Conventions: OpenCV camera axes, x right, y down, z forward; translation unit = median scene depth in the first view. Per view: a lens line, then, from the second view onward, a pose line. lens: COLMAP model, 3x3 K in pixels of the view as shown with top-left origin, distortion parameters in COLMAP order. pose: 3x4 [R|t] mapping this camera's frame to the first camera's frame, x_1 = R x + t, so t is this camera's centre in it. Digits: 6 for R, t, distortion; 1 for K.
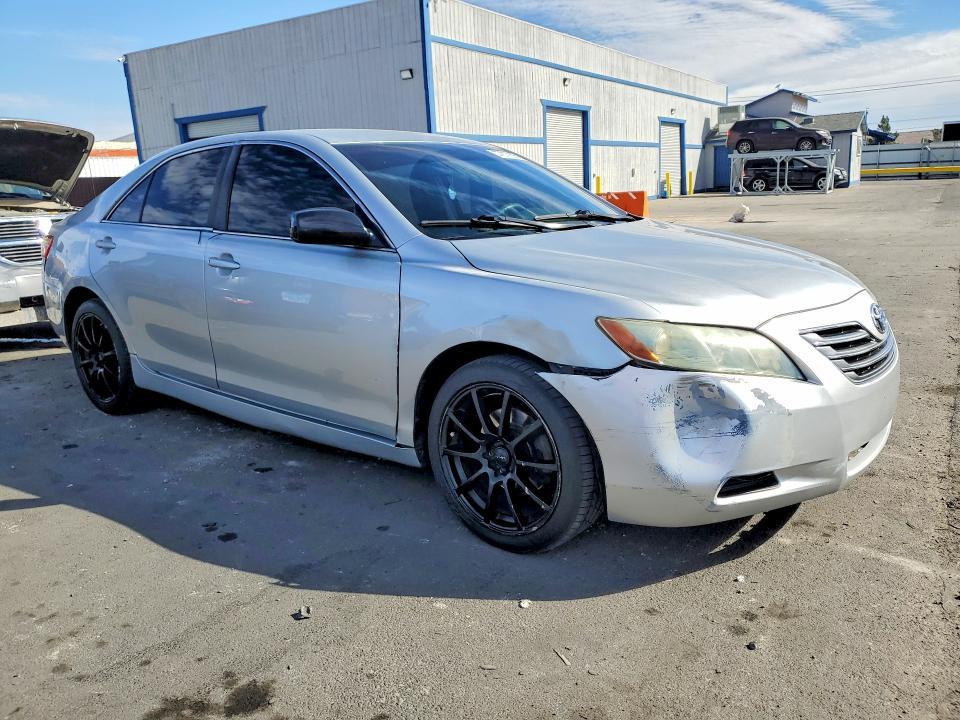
lens RADIAL K [[749.5, 0, 480.0], [0, 749.5, 360.0], [0, 0, 1]] dist [0.010100, 0.004284]
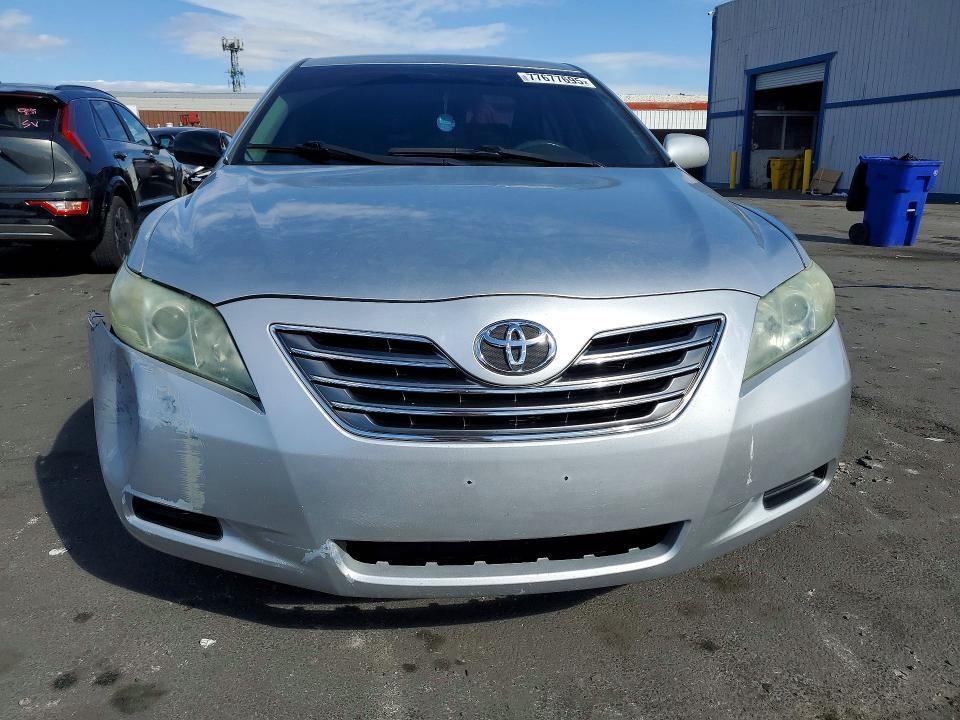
lens RADIAL K [[749.5, 0, 480.0], [0, 749.5, 360.0], [0, 0, 1]] dist [0.010100, 0.004284]
pose [[0.713645, 0.227986, -0.662369, 0.854562], [-0.192679, 0.972970, 0.127299, -0.108800], [0.673488, 0.036778, 0.738283, 0.559823]]
